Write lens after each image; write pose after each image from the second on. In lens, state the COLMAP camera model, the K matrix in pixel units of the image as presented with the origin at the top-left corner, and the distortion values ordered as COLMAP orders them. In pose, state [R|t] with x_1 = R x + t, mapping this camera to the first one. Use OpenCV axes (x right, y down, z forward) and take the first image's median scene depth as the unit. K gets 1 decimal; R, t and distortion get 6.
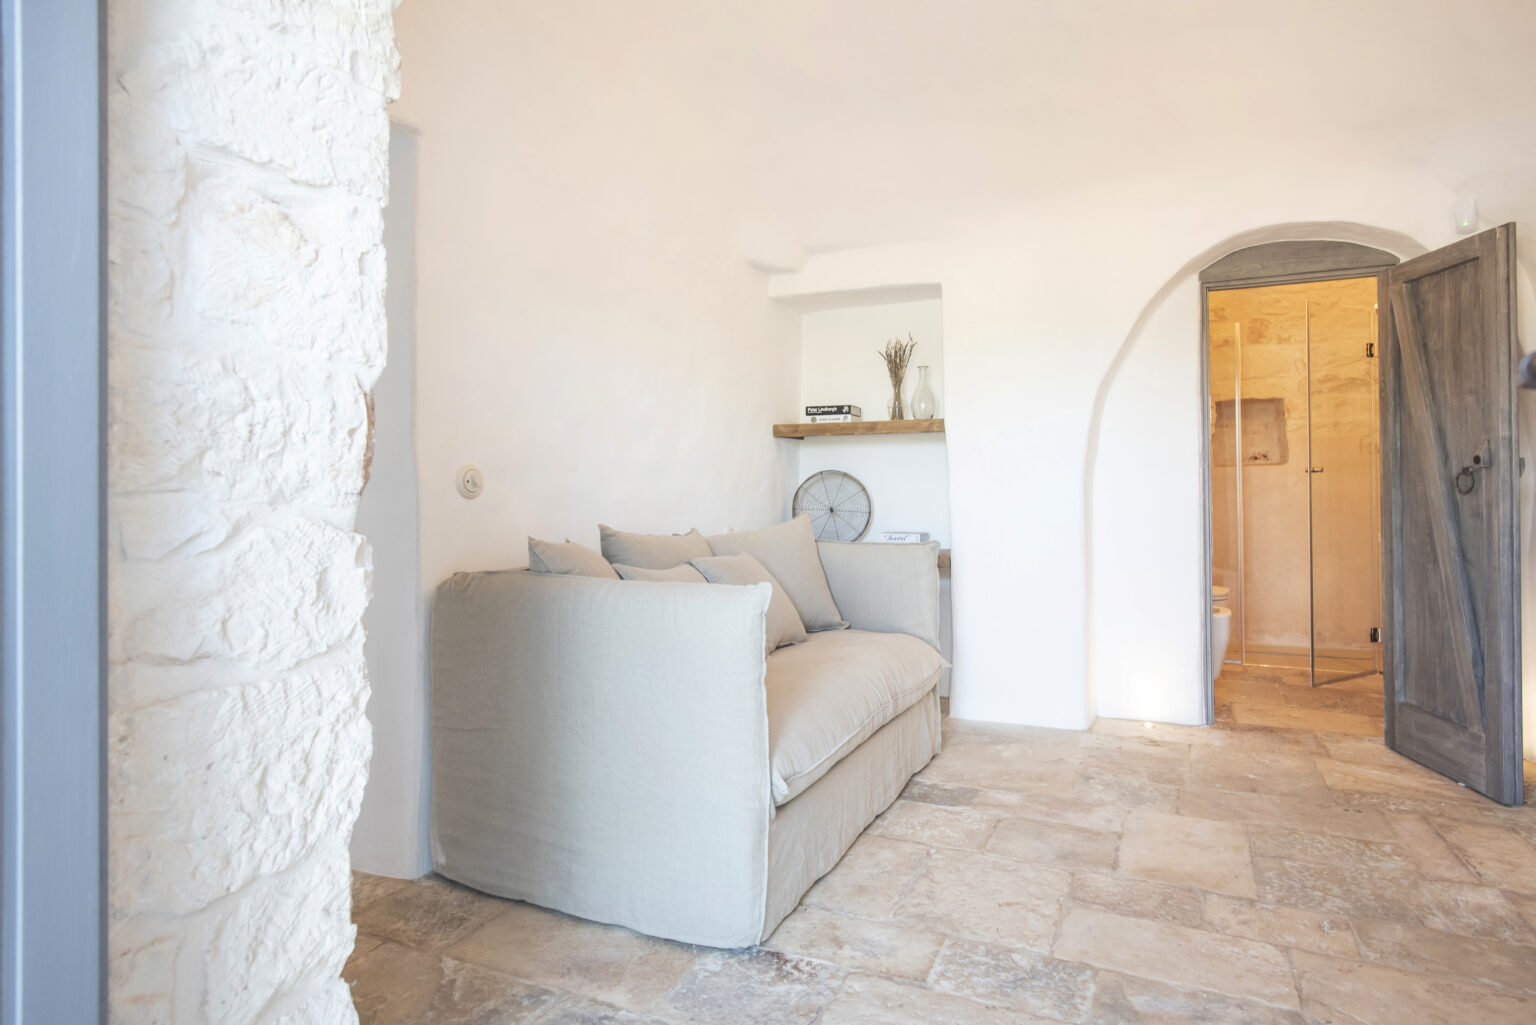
lens RADIAL K [[868.8, 0, 767.3], [0, 868.8, 472.7], [0, 0, 1]] dist [-0.004415, -0.000557]
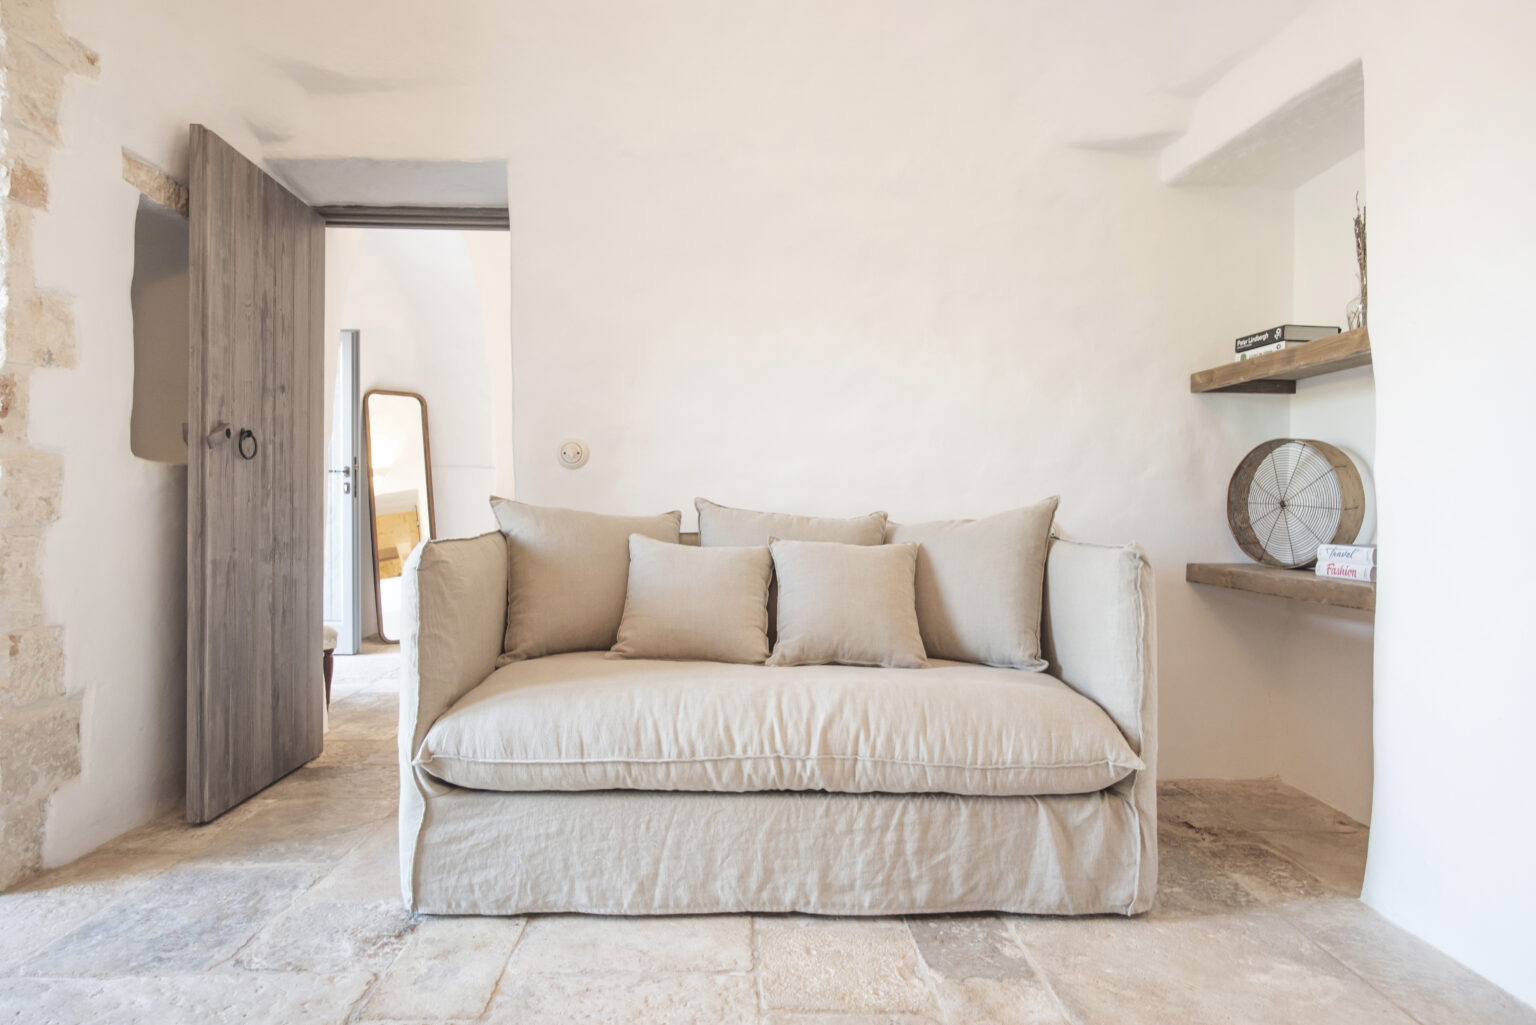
lens RADIAL K [[896.7, 0, 776.2], [0, 896.7, 508.6], [0, 0, 1]] dist [-0.038943, 0.023870]
pose [[0.457123, 0.015829, -0.889263, 0.665472], [-0.000027, 0.999842, 0.017783, 0.050491], [0.889404, -0.008105, 0.457051, 0.583765]]
